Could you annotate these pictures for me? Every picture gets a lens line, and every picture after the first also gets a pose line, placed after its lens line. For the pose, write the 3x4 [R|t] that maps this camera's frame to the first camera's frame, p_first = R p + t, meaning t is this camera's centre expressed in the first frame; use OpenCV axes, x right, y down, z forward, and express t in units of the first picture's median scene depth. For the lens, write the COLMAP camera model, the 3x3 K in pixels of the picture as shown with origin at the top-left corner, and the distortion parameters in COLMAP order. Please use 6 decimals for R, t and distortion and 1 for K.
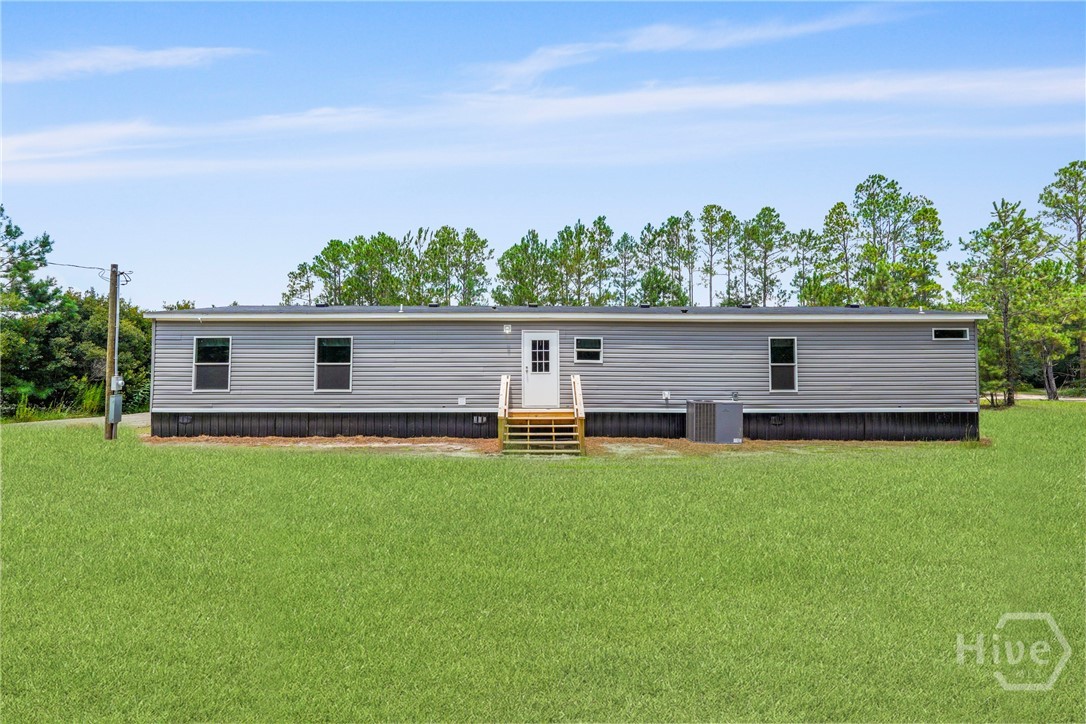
lens RADIAL K [[480.6, 0, 543.0], [0, 480.6, 362.0], [0, 0, 1]] dist [-0.014028, 0.006841]
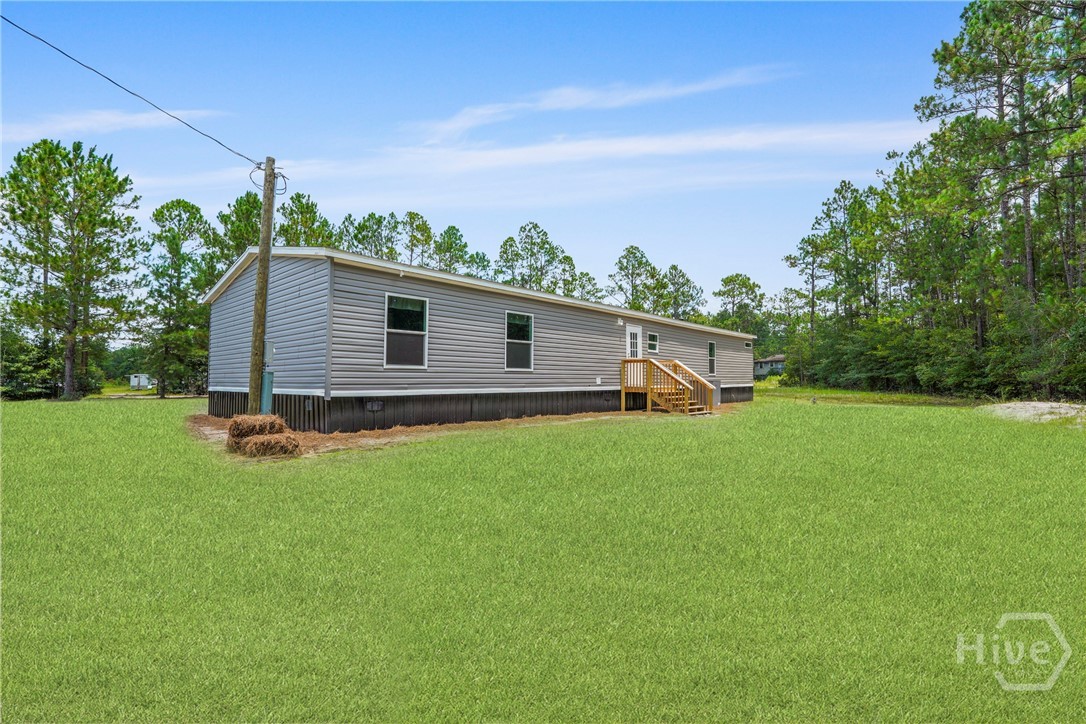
lens RADIAL K [[480.6, 0, 543.0], [0, 480.6, 362.0], [0, 0, 1]] dist [-0.014028, 0.006841]
pose [[0.686769, 0.029198, 0.726289, -1.082205], [-0.026888, 0.999530, -0.014758, 0.056544], [-0.726379, -0.009393, 0.687231, 0.307836]]
